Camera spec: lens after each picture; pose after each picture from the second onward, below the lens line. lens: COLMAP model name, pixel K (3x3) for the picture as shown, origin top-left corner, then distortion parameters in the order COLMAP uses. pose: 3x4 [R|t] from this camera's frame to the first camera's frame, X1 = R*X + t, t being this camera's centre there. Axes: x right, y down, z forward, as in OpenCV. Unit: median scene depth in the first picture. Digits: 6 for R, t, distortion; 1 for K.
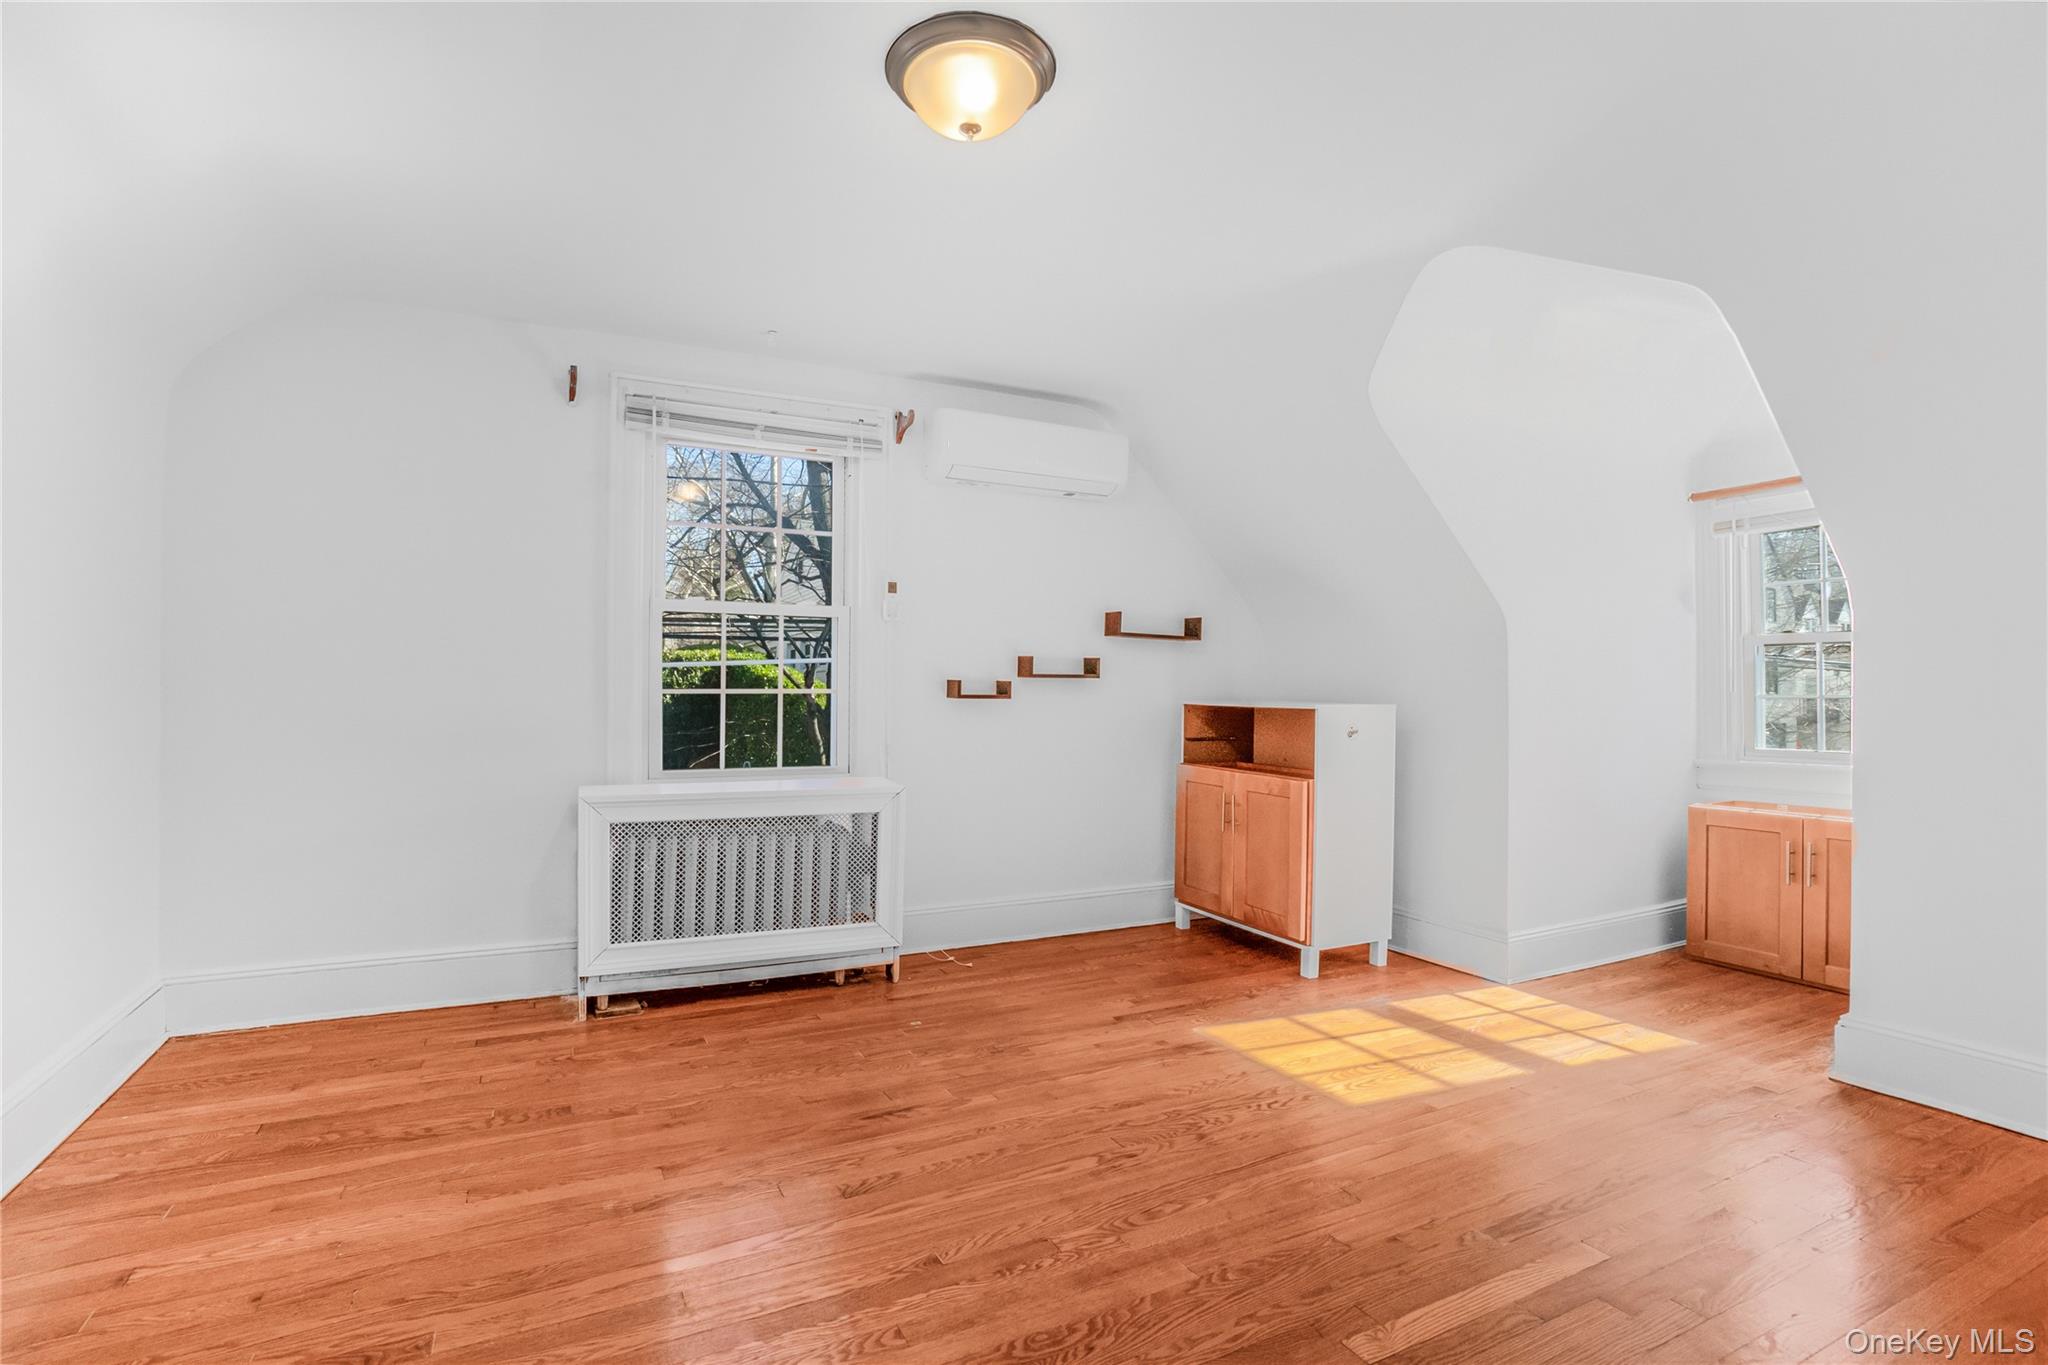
lens RADIAL K [[929.6, 0, 1015.3], [0, 929.6, 688.2], [0, 0, 1]] dist [-0.043963, 0.015298]
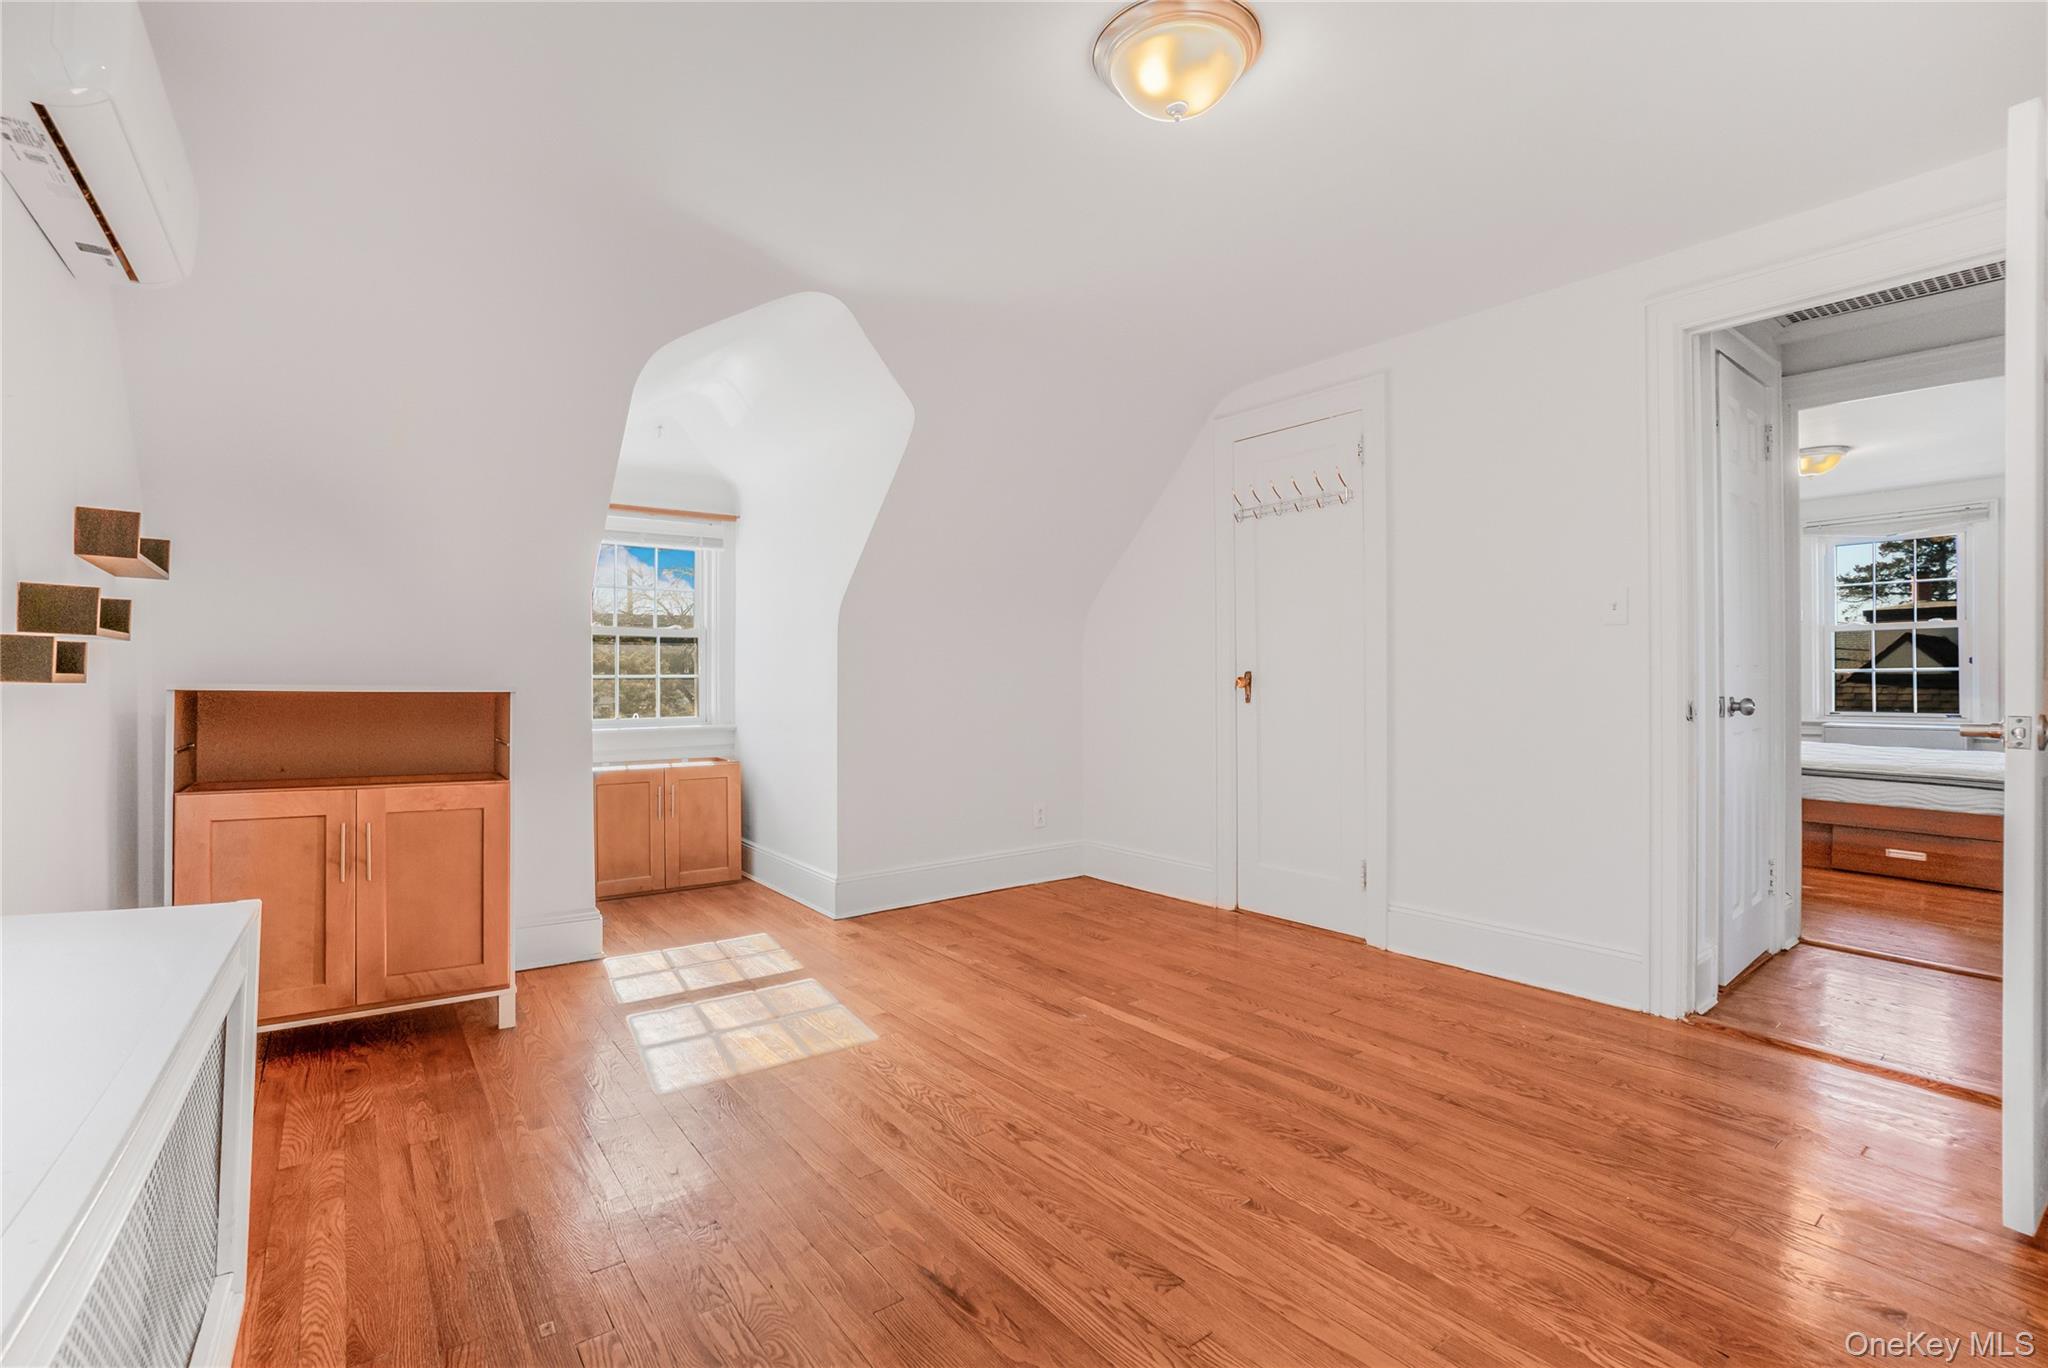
lens RADIAL K [[905.0, 0, 1021.2], [0, 905.0, 677.1], [0, 0, 1]] dist [-0.023945, -0.000251]
pose [[-0.163218, 0.001389, 0.986589, -0.706194], [-0.013493, 0.999902, -0.003640, 0.009553], [-0.986498, -0.013906, -0.163184, 0.943460]]
